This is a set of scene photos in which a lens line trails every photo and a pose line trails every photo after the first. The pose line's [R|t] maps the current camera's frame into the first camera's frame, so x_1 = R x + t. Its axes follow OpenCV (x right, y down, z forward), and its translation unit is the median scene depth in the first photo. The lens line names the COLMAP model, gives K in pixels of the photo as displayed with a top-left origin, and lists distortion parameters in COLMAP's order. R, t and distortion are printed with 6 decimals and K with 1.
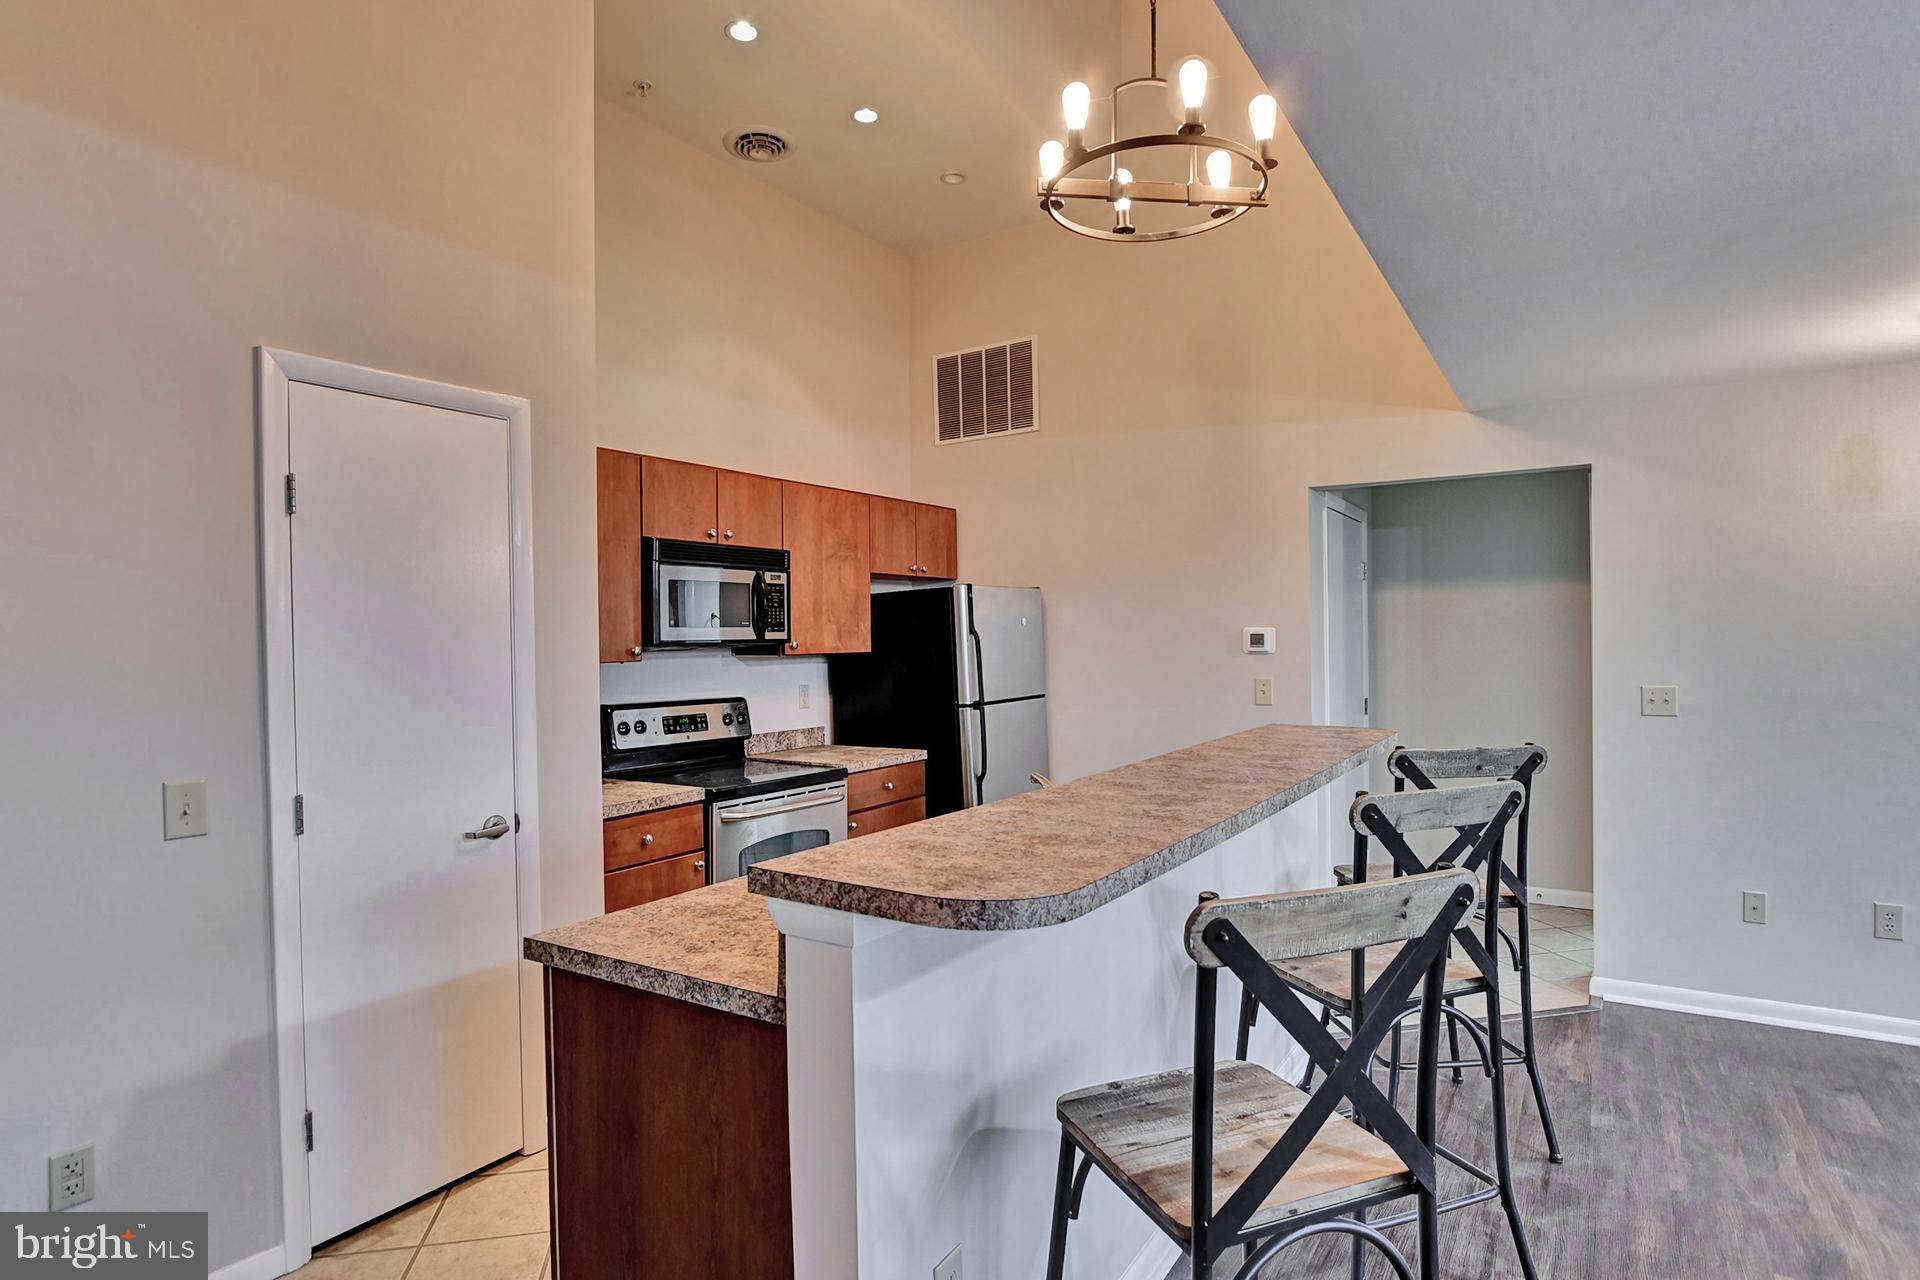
lens RADIAL K [[1015.6, 0, 960.0], [0, 1015.6, 640.0], [0, 0, 1]] dist [-0.020421, 0.001560]
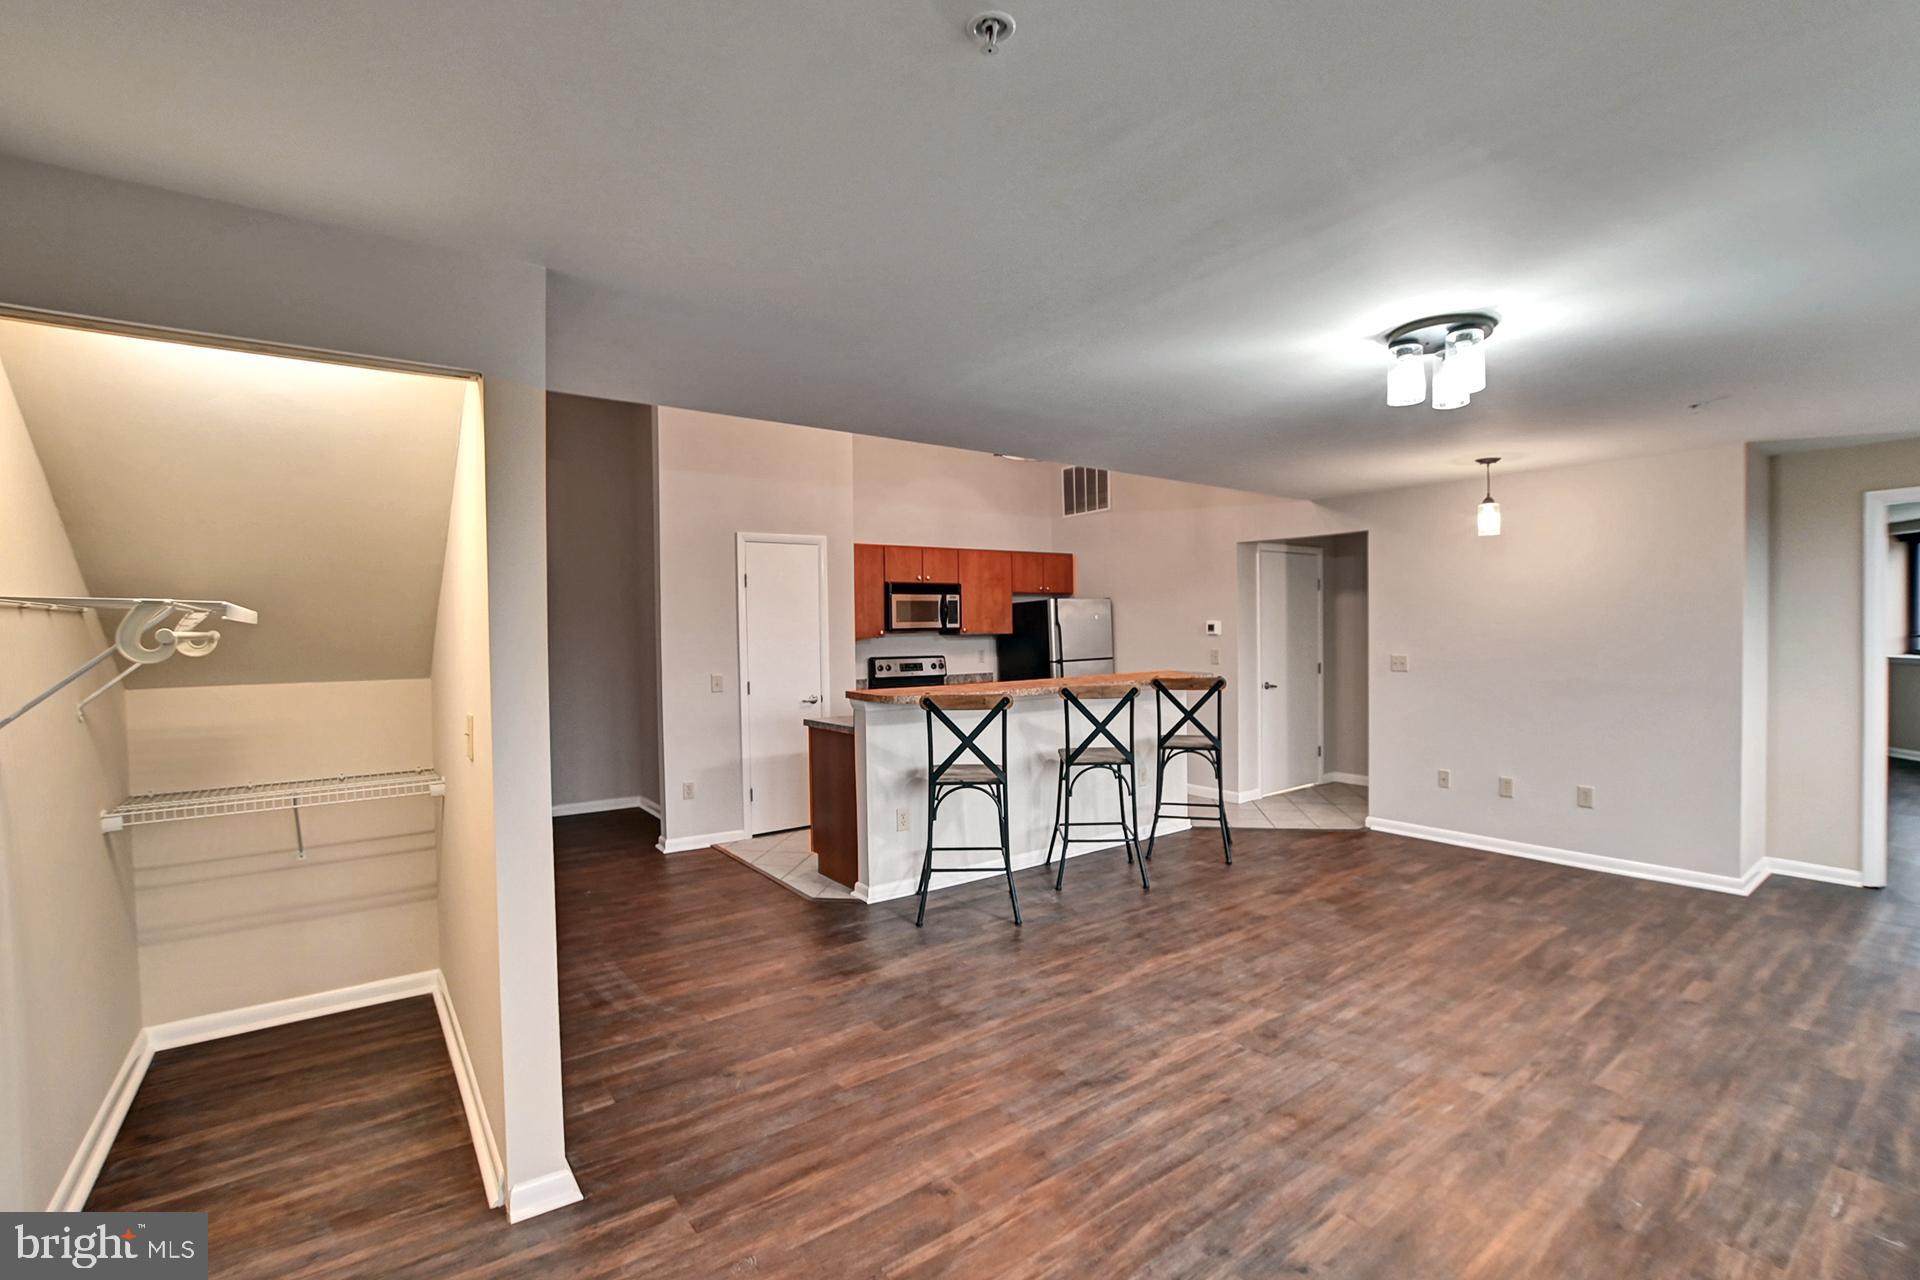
lens RADIAL K [[854.2, 0, 960.0], [0, 854.2, 640.0], [0, 0, 1]] dist [-0.036713, 0.007773]
pose [[0.934436, 0.006805, -0.356066, 0.449078], [0.000403, 0.999797, 0.020165, -0.010089], [0.356131, -0.018986, 0.934243, -0.616578]]
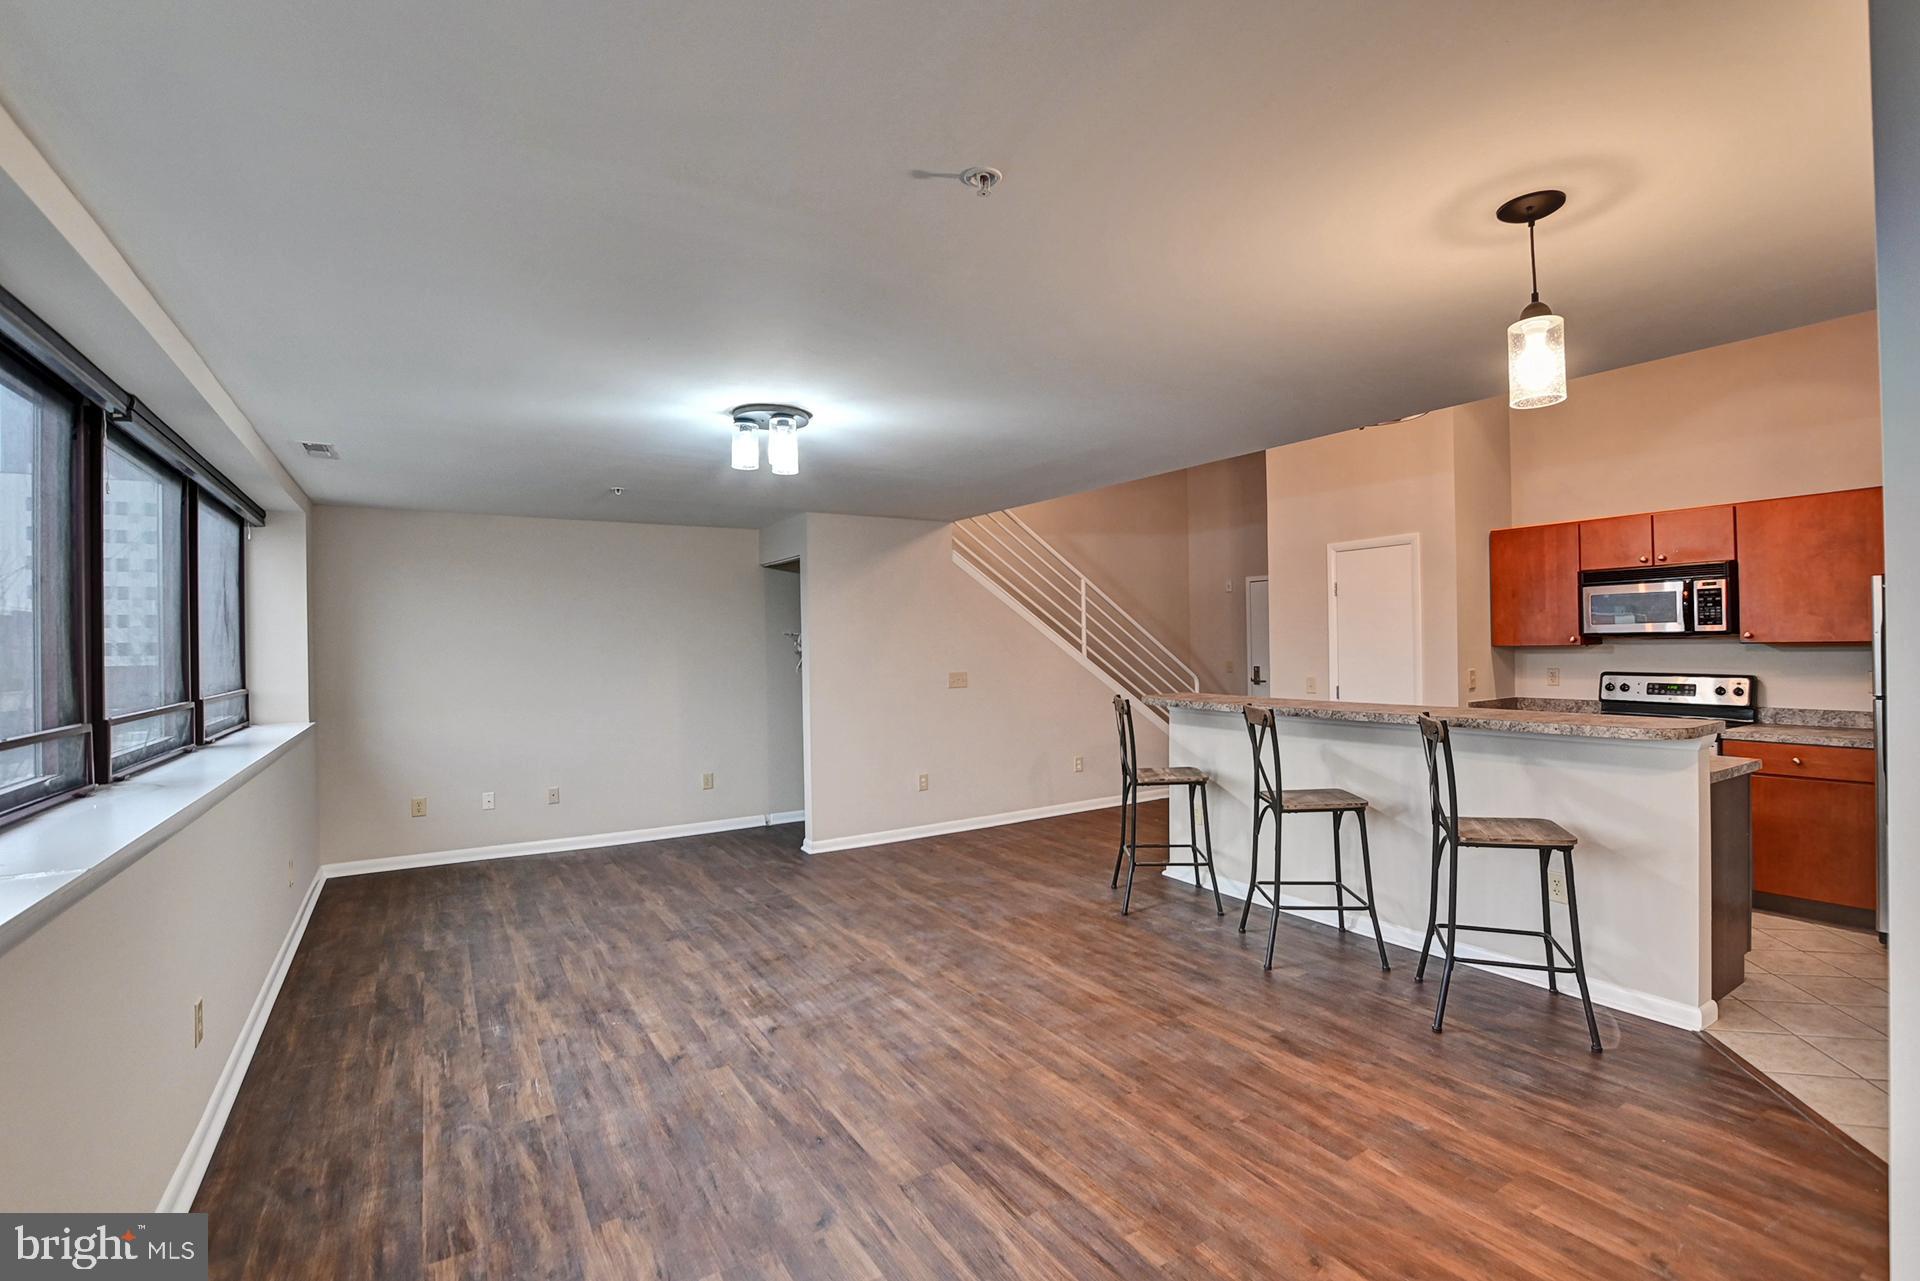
lens RADIAL K [[854.2, 0, 960.0], [0, 854.2, 640.5], [0, 0, 1]] dist [-0.036713, 0.007773]
pose [[-0.427413, 0.017069, -0.903895, 1.198803], [0.020517, 0.999747, 0.009178, -0.018042], [0.903824, -0.014623, -0.427655, 0.581867]]
